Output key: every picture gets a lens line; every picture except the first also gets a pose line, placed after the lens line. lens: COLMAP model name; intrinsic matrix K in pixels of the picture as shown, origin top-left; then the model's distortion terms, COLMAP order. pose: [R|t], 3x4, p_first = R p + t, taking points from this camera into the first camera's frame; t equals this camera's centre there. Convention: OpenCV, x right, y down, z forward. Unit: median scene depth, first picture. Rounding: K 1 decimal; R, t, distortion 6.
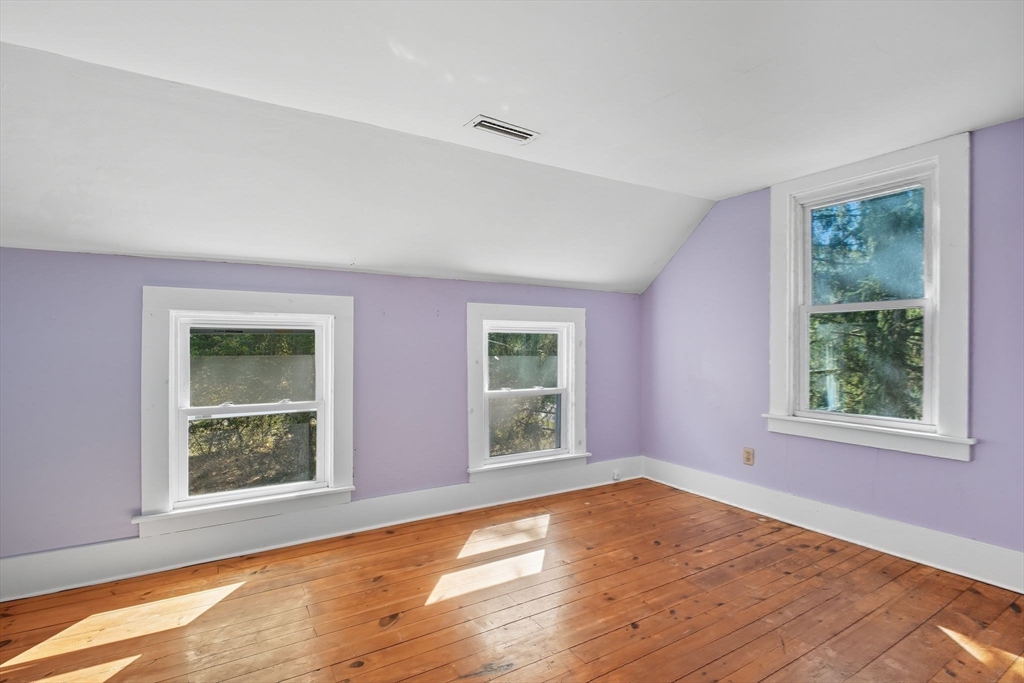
lens RADIAL K [[501.7, 0, 512.0], [0, 501.7, 341.5], [0, 0, 1]] dist [0.002214, -0.000189]
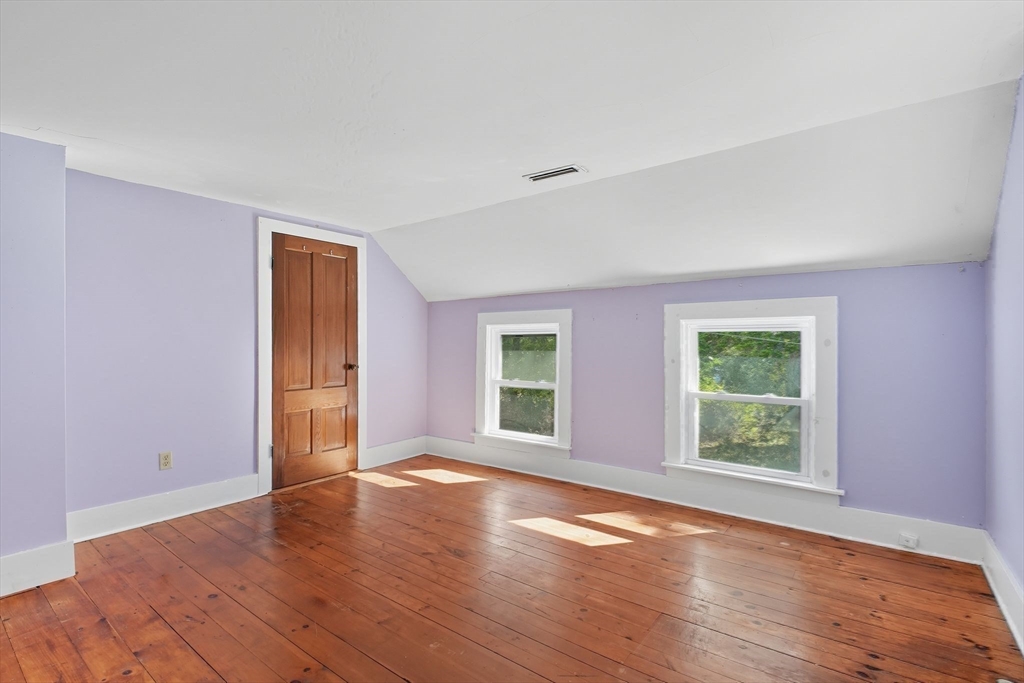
lens RADIAL K [[478.9, 0, 503.3], [0, 478.9, 339.9], [0, 0, 1]] dist [-0.000149, -0.005040]
pose [[0.344299, -0.011792, -0.938786, 0.754497], [-0.000309, 0.999920, -0.012673, 0.010438], [0.938860, 0.004654, 0.344267, 0.339360]]
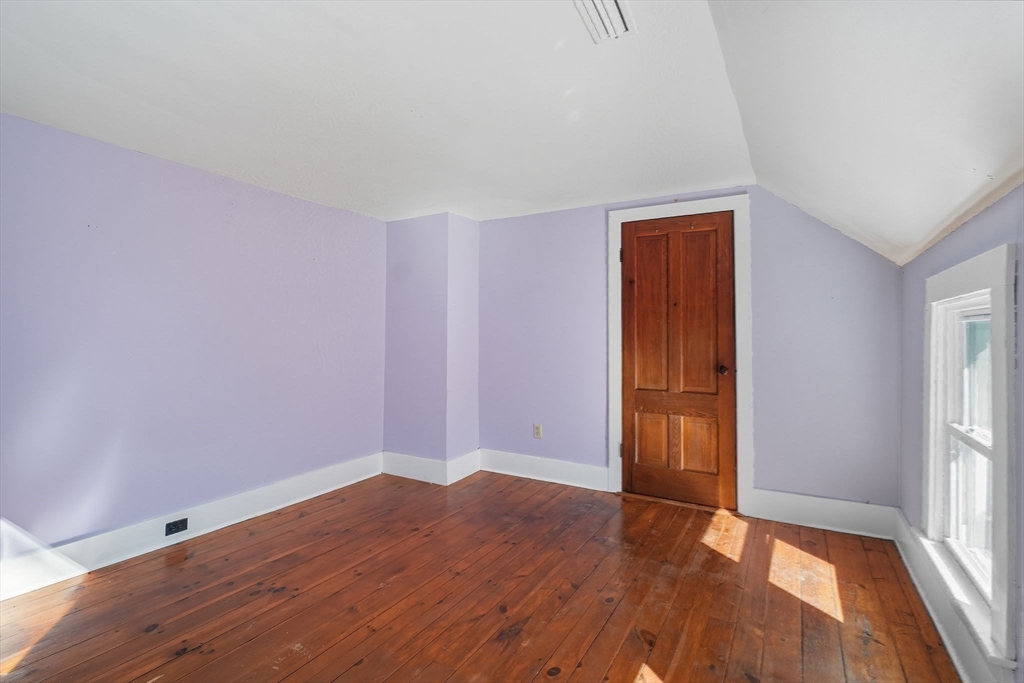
lens RADIAL K [[485.0, 0, 510.4], [0, 485.0, 321.6], [0, 0, 1]] dist [0.001125, -0.000262]
pose [[-0.885854, -0.022142, -0.463436, 0.258279], [-0.013796, 0.999676, -0.021391, -0.004781], [0.463759, -0.012556, -0.885872, 1.055461]]
